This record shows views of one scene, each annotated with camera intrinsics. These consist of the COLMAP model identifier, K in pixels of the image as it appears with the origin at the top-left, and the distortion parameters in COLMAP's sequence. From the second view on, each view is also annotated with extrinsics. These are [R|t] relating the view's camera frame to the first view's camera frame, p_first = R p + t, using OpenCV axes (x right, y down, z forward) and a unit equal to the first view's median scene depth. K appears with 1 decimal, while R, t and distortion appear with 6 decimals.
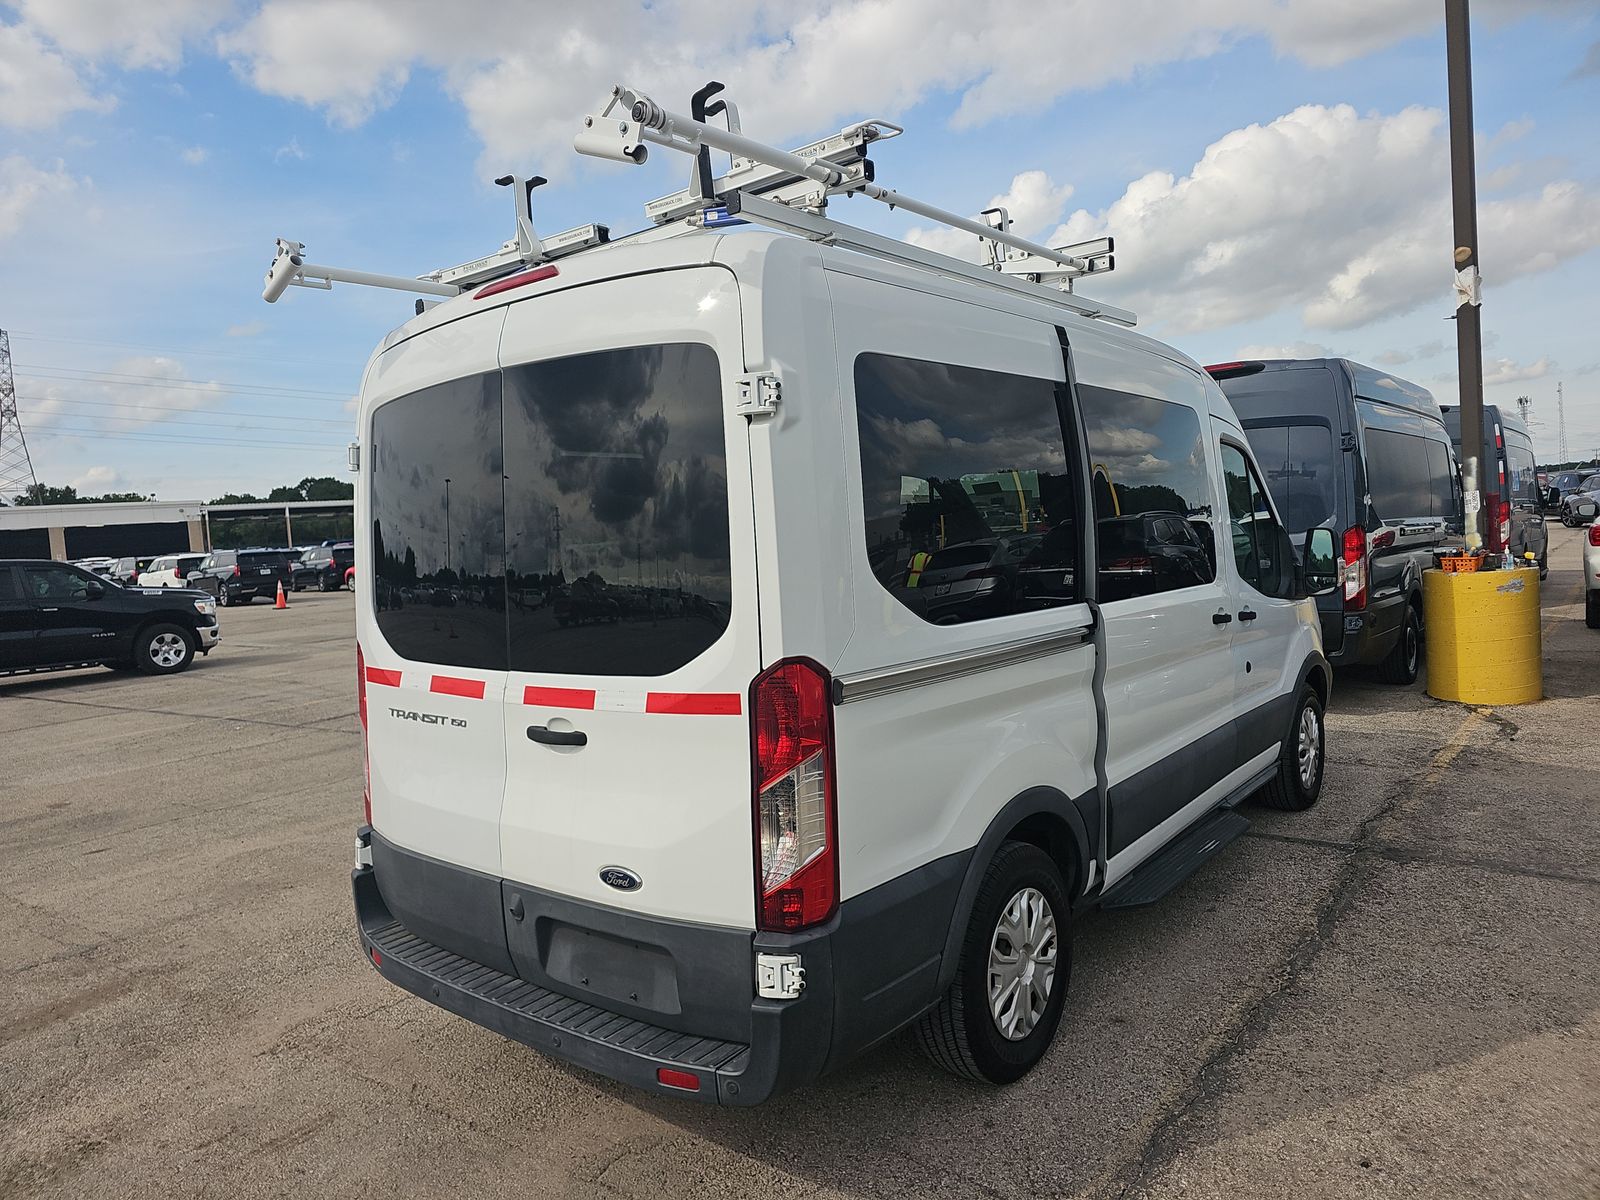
lens RADIAL K [[1080.7, 0, 799.6], [0, 1080.7, 612.4], [0, 0, 1]] dist [0.006670, -0.002441]
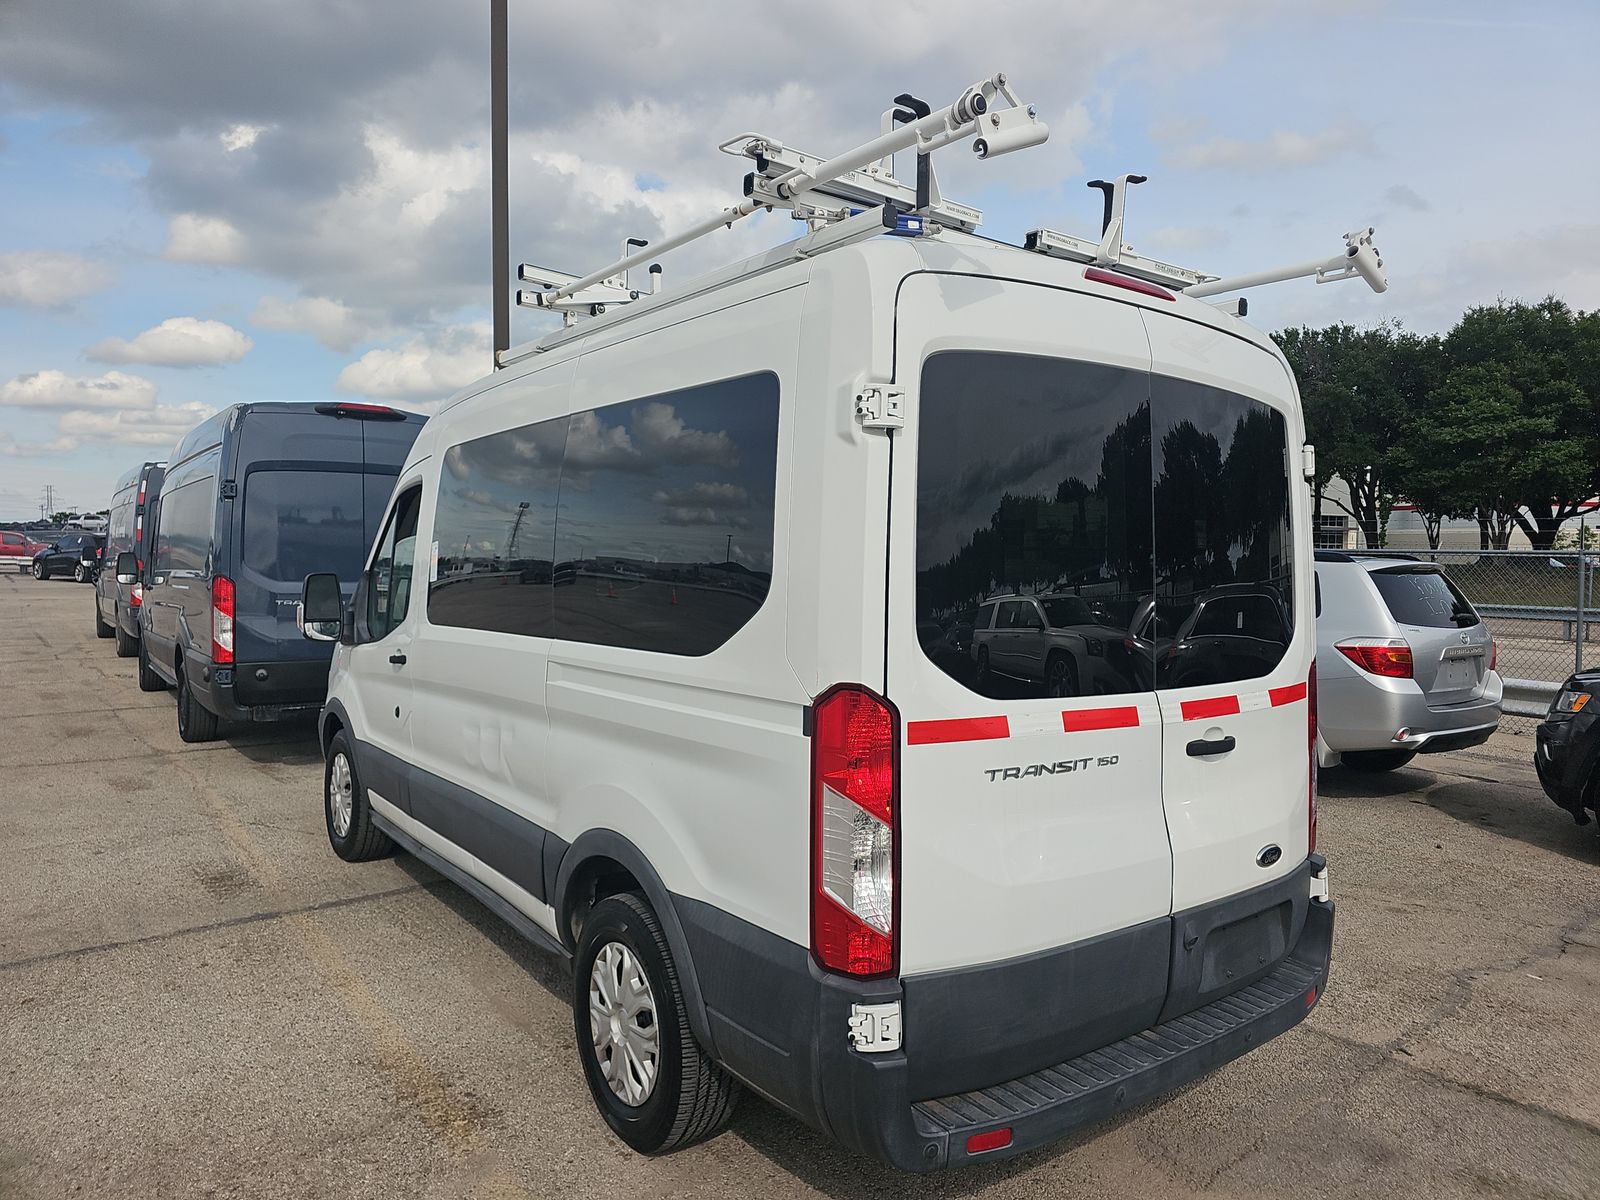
lens RADIAL K [[1067.8, 0, 836.0], [0, 1067.8, 602.2], [0, 0, 1]] dist [0.036172, -0.034091]
pose [[0.218801, 0.023817, 0.975479, -1.168396], [0.045257, 0.998379, -0.034527, -0.003116], [-0.974719, 0.051702, 0.217368, 1.001536]]
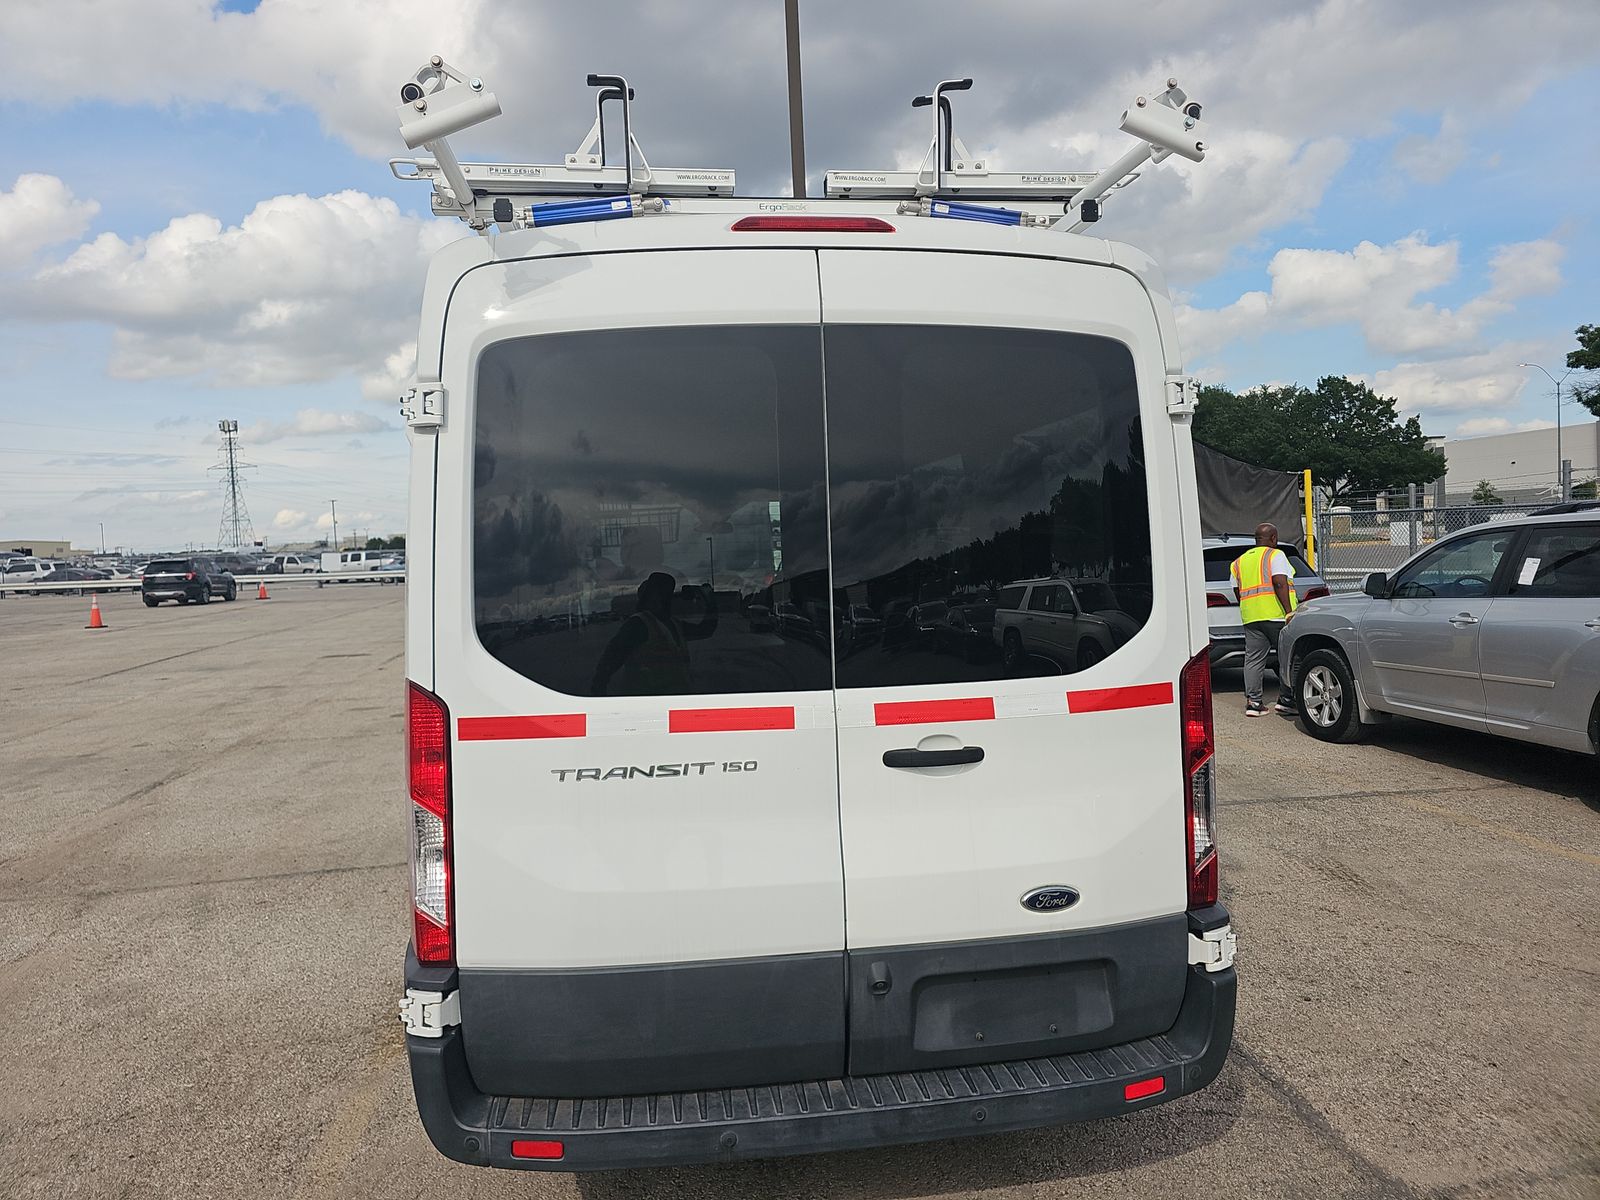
lens RADIAL K [[1069.6, 0, 800.0], [0, 1069.6, 600.0], [0, 0, 1]] dist [0.040687, -0.036333]
pose [[0.678724, 0.001902, 0.734391, -0.828289], [0.049166, 0.997635, -0.048023, 0.022422], [-0.732746, 0.068701, 0.677025, 0.440332]]
